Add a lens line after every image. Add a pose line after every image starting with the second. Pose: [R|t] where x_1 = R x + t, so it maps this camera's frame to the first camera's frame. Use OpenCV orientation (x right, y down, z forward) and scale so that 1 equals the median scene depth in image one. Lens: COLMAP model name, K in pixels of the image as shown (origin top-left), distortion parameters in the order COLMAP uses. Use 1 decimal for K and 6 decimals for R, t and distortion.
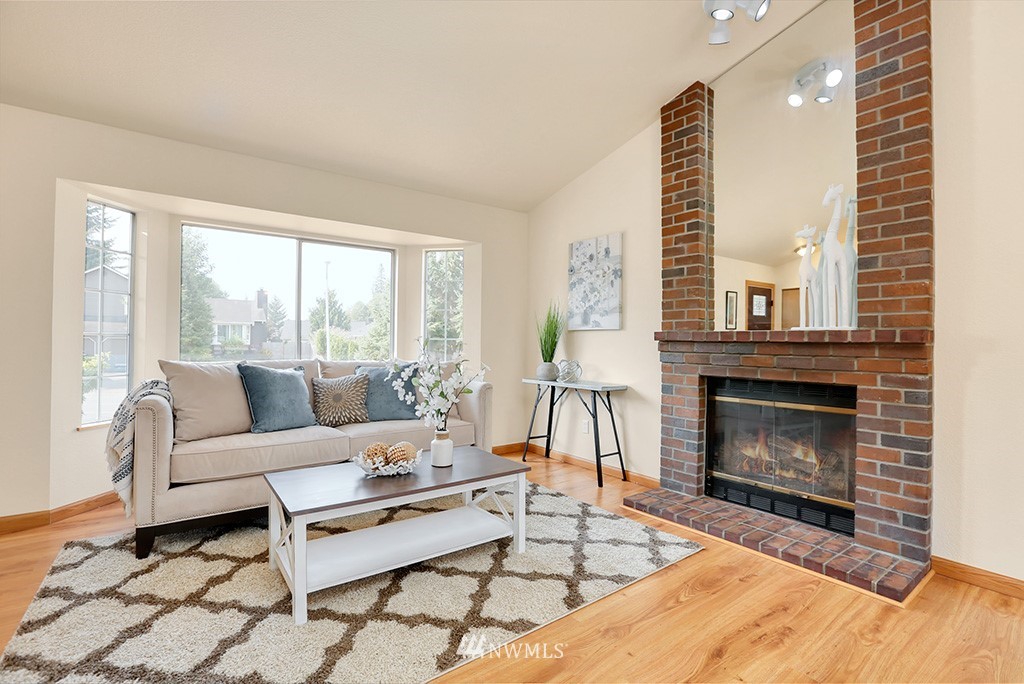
lens RADIAL K [[464.3, 0, 507.6], [0, 464.3, 340.4], [0, 0, 1]] dist [-0.050489, 0.016665]
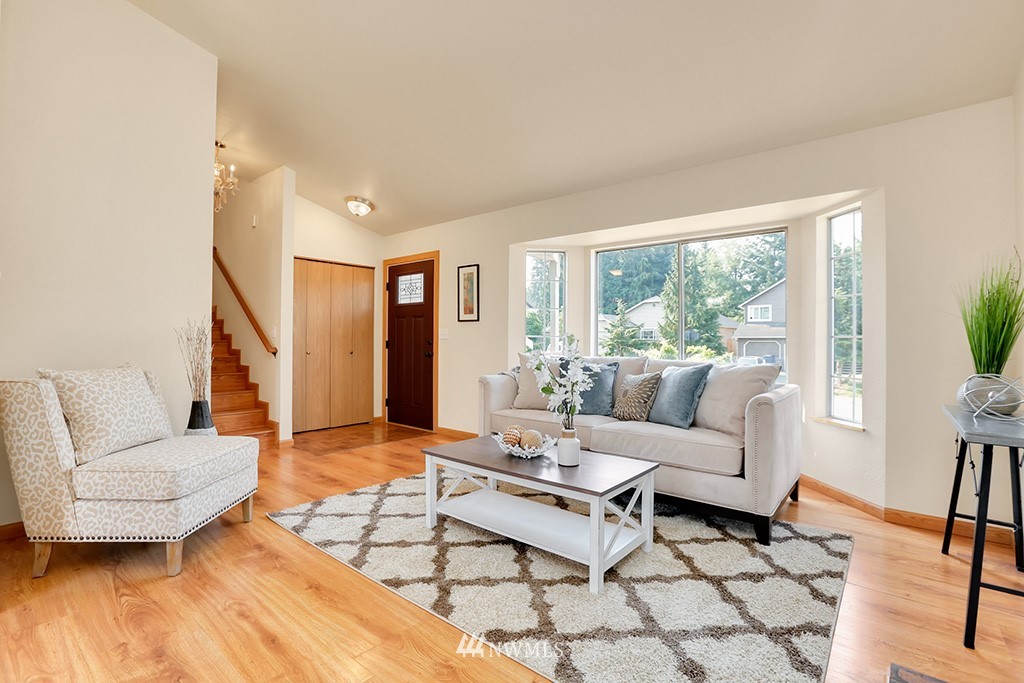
lens RADIAL K [[490.1, 0, 515.7], [0, 490.1, 313.5], [0, 0, 1]] dist [-0.000254, -0.023421]
pose [[0.228782, -0.051991, -0.972088, 0.962227], [-0.000812, 0.998562, -0.053598, 0.003656], [0.973477, 0.013052, 0.228411, 0.711447]]
